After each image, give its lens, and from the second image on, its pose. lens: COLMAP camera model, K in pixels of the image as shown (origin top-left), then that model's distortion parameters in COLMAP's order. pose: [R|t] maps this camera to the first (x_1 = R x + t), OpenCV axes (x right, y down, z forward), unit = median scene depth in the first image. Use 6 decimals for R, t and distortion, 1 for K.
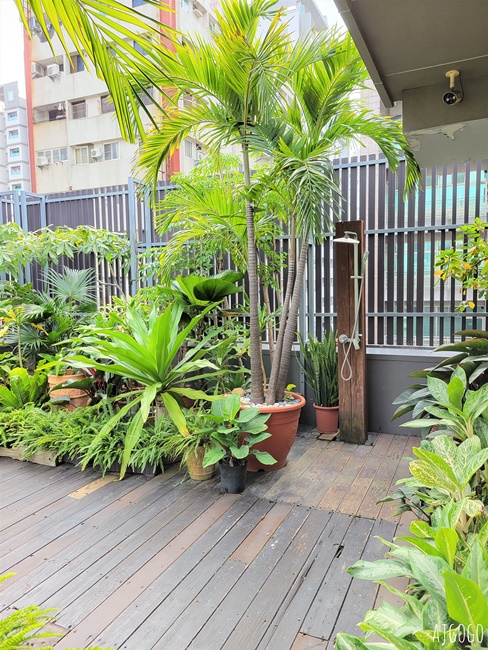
lens RADIAL K [[486.0, 0, 245.7], [0, 486.0, 324.4], [0, 0, 1]] dist [0.006707, -0.003556]
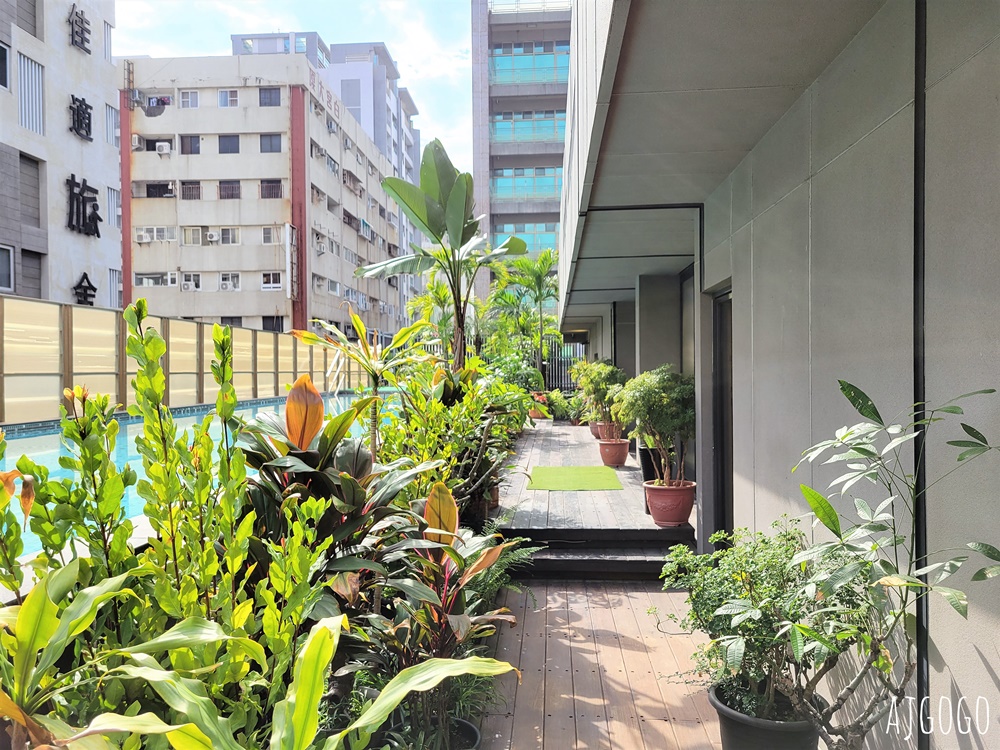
lens RADIAL K [[747.7, 0, 500.2], [0, 747.7, 373.5], [0, 0, 1]] dist [0.006707, -0.003556]
pose [[0.940494, 0.009116, 0.339689, -0.266895], [0.019995, 0.996423, -0.082100, 0.058111], [-0.339223, 0.084007, 0.936948, -0.580141]]
